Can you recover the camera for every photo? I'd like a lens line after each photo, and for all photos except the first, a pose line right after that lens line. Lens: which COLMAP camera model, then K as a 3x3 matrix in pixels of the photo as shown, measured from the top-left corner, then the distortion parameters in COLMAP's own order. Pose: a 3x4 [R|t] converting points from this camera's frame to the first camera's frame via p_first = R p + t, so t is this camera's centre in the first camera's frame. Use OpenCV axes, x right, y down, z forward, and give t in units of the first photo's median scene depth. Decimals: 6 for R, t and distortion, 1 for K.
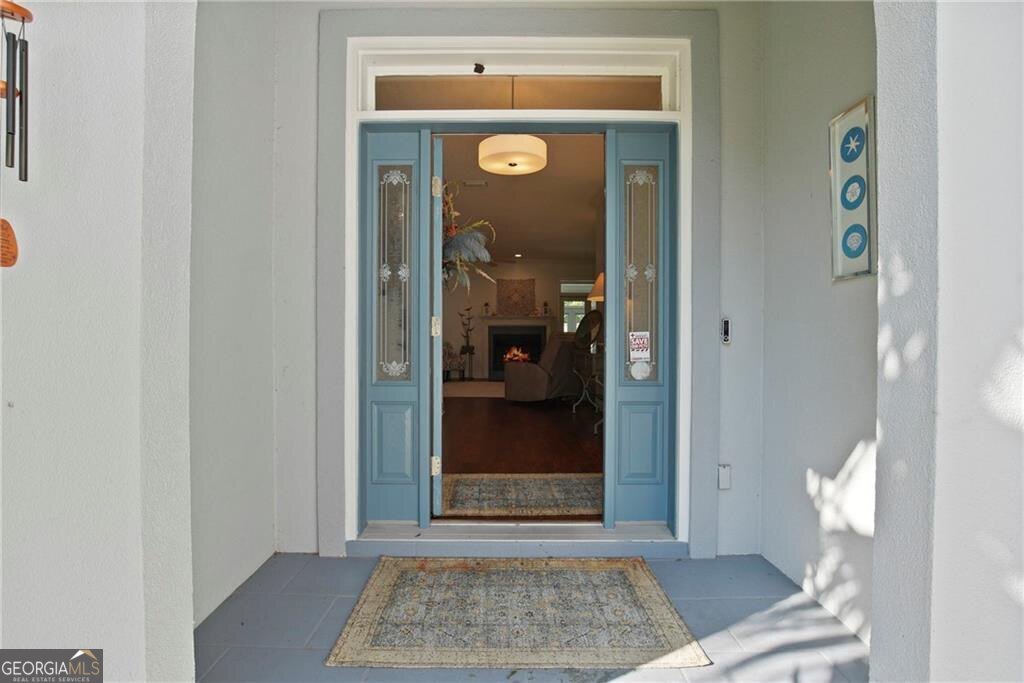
lens RADIAL K [[477.4, 0, 502.8], [0, 477.4, 344.0], [0, 0, 1]] dist [-0.026054, 0.001332]
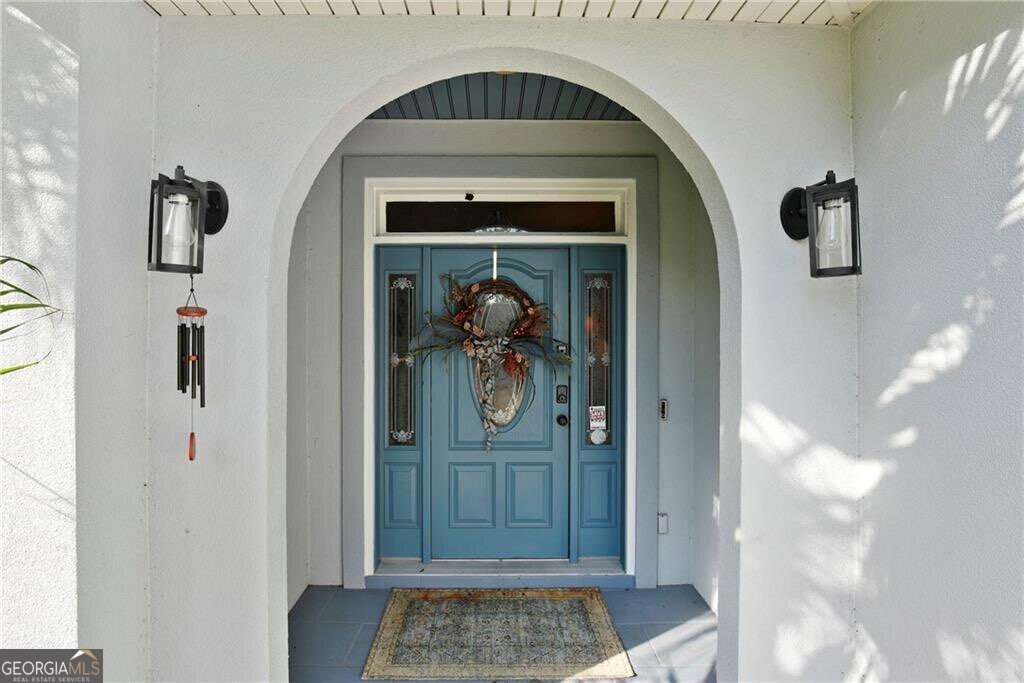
lens RADIAL K [[470.2, 0, 498.2], [0, 470.2, 340.2], [0, 0, 1]] dist [-0.023143, -0.000179]
pose [[0.999955, -0.002694, 0.009106, 0.015446], [0.002774, 0.999958, -0.008767, -0.205603], [-0.009082, 0.008792, 0.999920, -0.258978]]
